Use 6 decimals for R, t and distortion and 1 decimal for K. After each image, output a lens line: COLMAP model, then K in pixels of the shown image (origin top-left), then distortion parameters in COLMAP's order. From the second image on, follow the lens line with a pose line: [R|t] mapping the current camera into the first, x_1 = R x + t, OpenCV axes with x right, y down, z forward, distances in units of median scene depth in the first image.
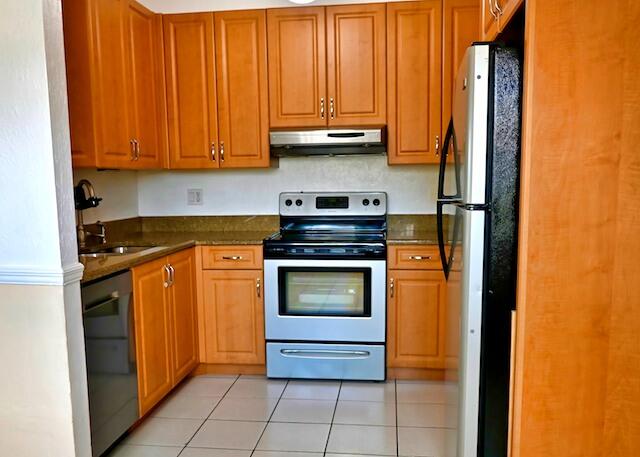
lens RADIAL K [[595.3, 0, 319.9], [0, 595.3, 254.1], [0, 0, 1]] dist [-0.003043, -0.004722]
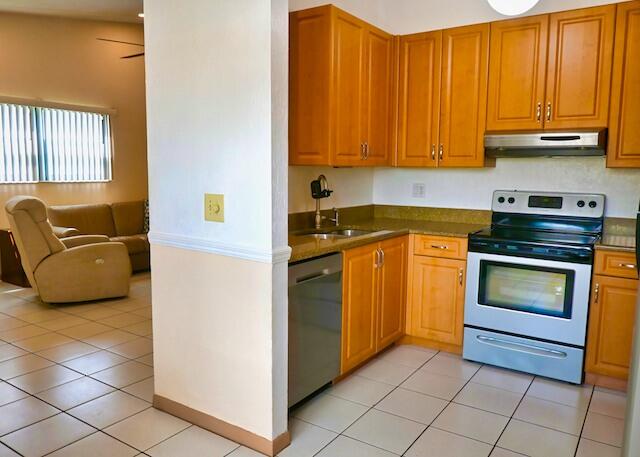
lens RADIAL K [[499.2, 0, 320.0], [0, 499.2, 228.5], [0, 0, 1]] dist [-0.004028, -0.002899]
pose [[0.891567, 0.078373, -0.446057, 0.069604], [-0.079743, 0.996691, 0.015731, -0.025617], [0.445814, 0.021545, 0.894866, 0.052611]]
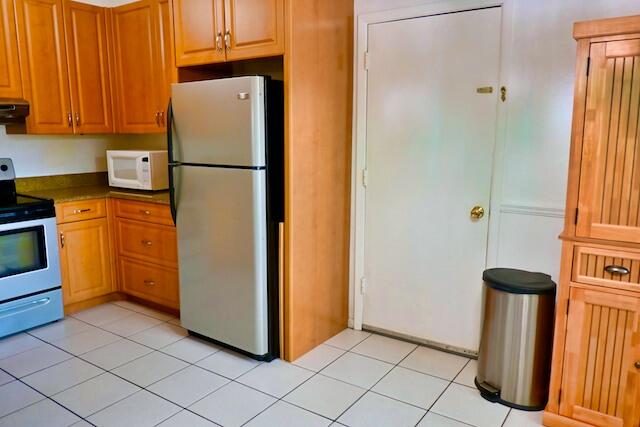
lens RADIAL K [[459.2, 0, 320.0], [0, 459.2, 213.5], [0, 0, 1]] dist [0.001200, -0.003095]
pose [[0.467390, -0.137814, 0.873243, -0.417809], [0.104555, 0.989459, 0.100194, -0.031027], [-0.877847, 0.044472, 0.476873, 0.101703]]
